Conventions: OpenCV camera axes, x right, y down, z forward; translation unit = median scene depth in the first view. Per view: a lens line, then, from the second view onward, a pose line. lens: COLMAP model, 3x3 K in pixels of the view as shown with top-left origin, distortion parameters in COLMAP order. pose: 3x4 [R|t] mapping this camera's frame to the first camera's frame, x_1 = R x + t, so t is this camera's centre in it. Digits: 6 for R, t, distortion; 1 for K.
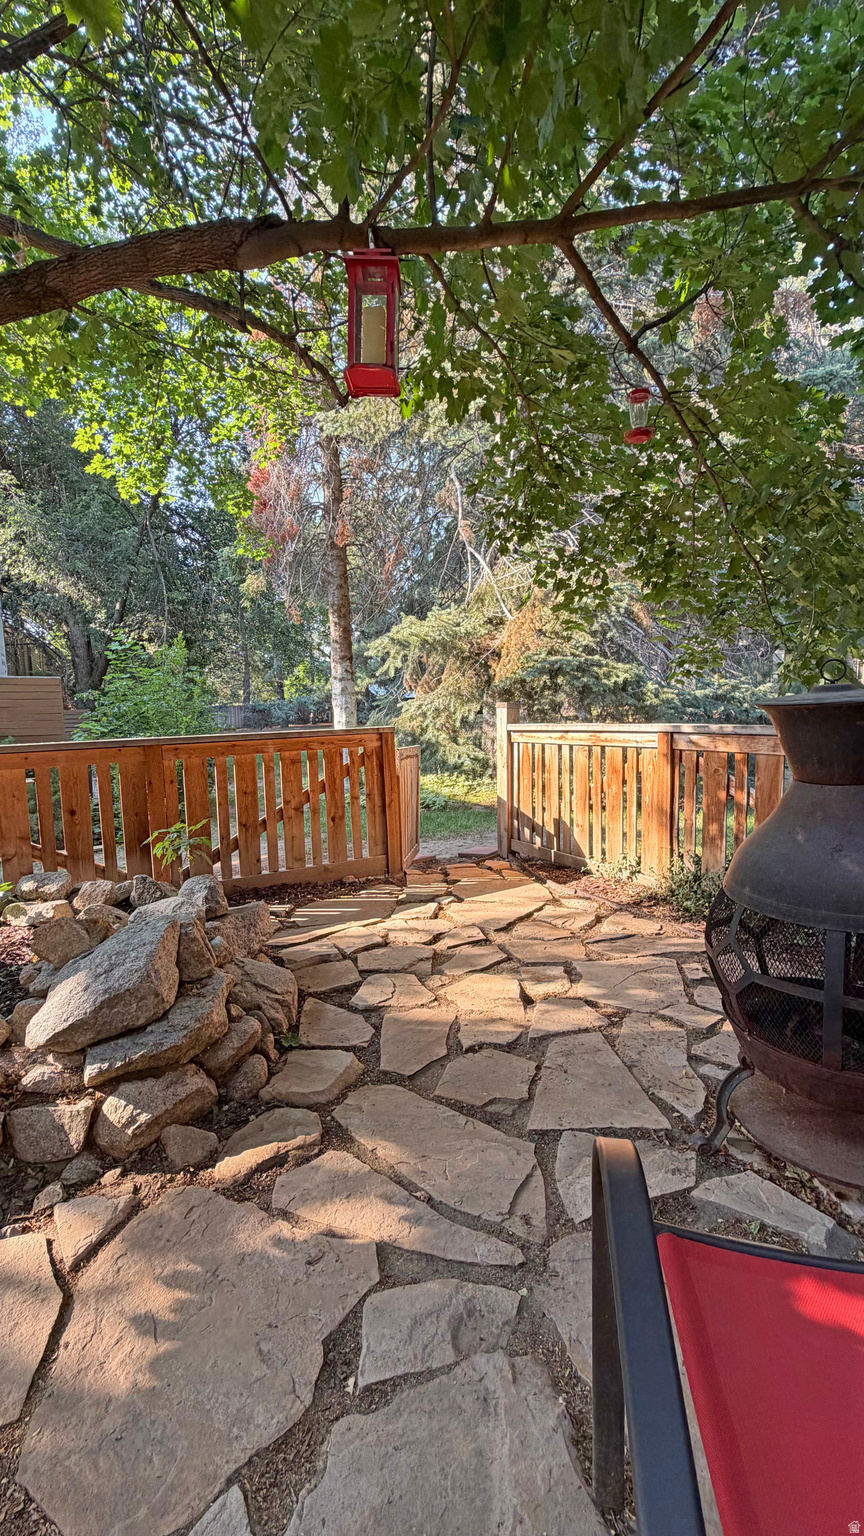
lens RADIAL K [[613.1, 0, 432.3], [0, 613.1, 761.8], [0, 0, 1]] dist [0.005042, -0.000824]
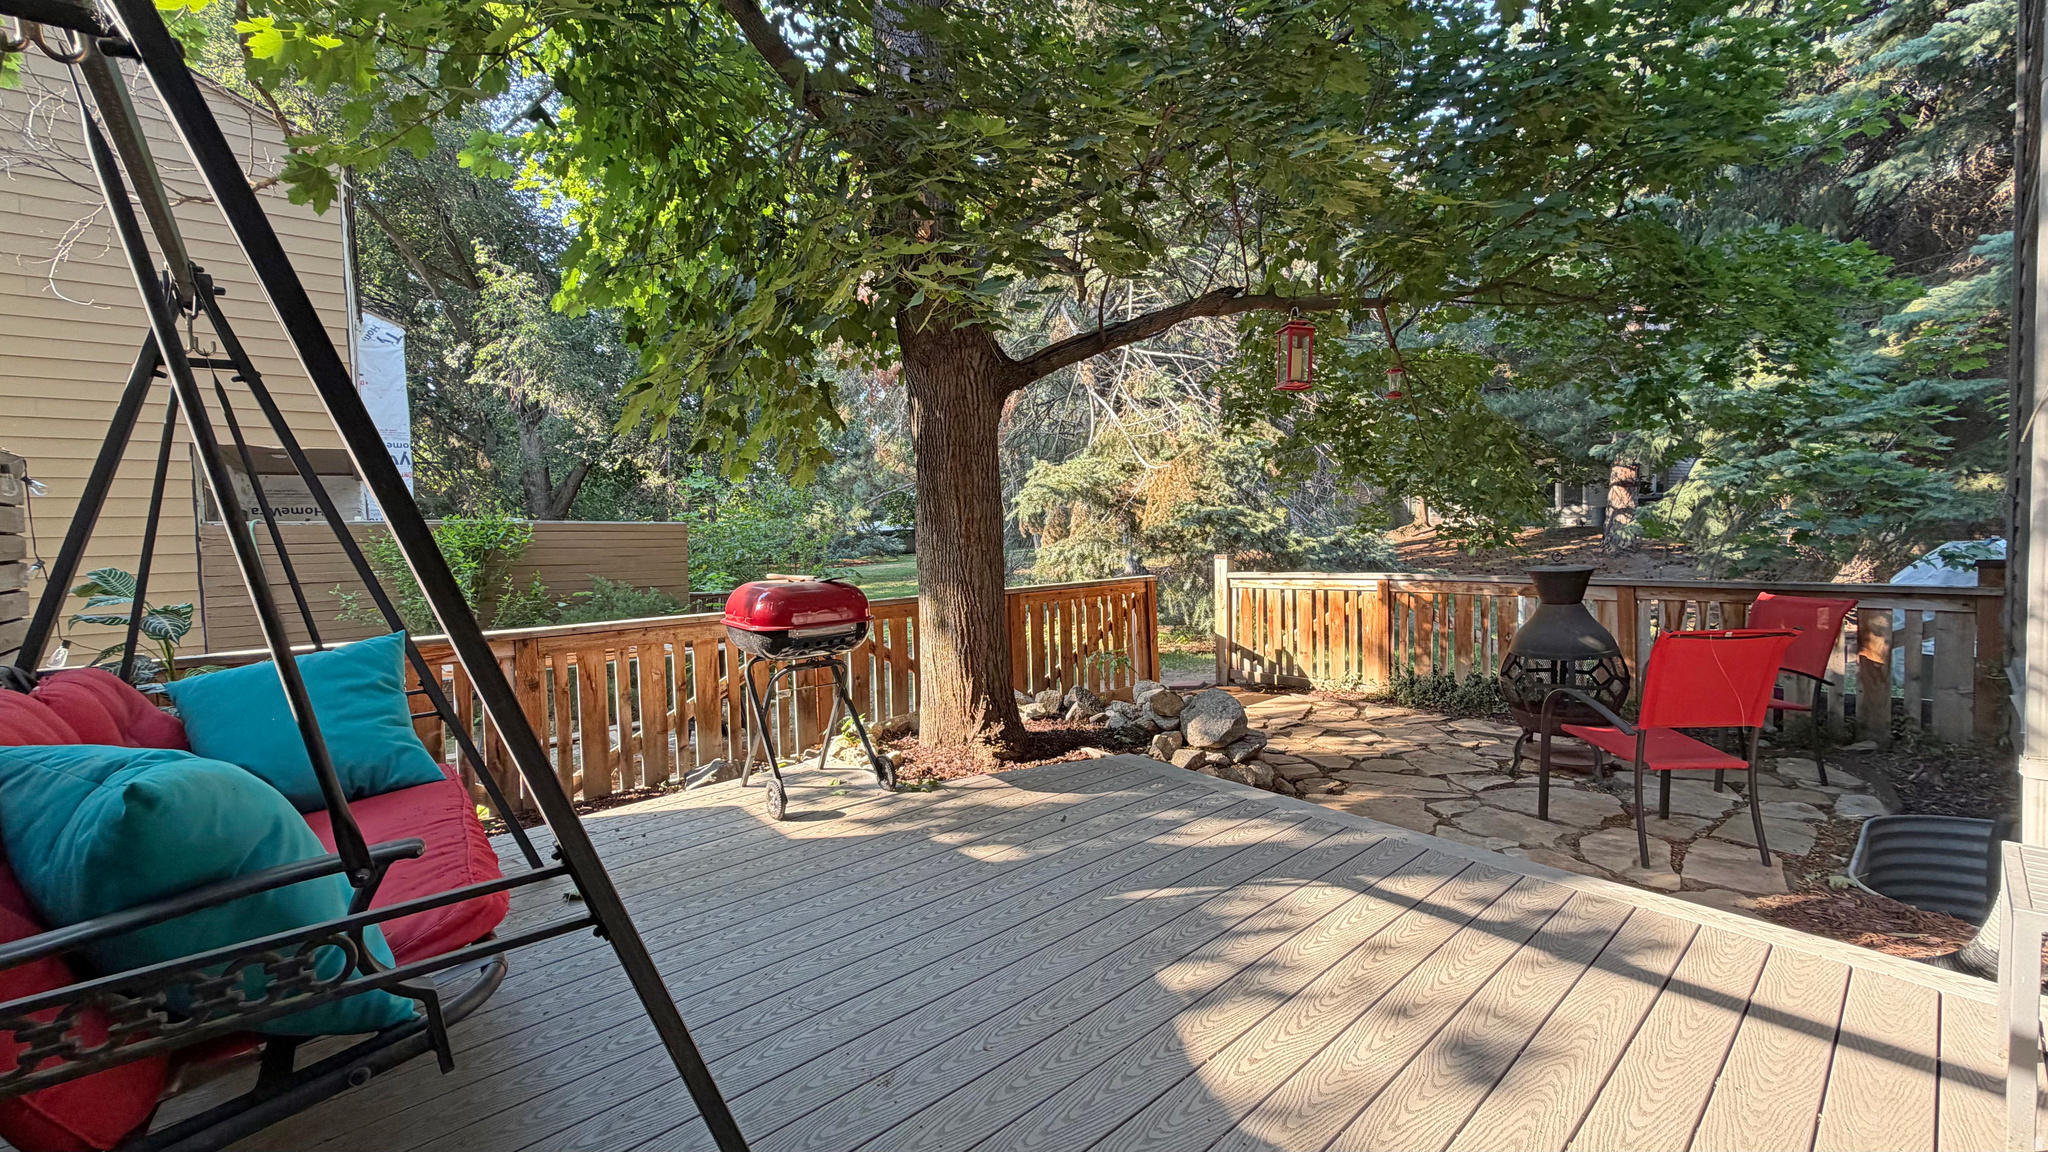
lens RADIAL K [[817.4, 0, 1021.8], [0, 817.4, 581.9], [0, 0, 1]] dist [0.005042, -0.000824]
pose [[0.982907, -0.010487, 0.183806, -0.595675], [0.017554, 0.999166, -0.036864, 0.008660], [-0.183266, 0.039461, 0.982271, -0.522223]]
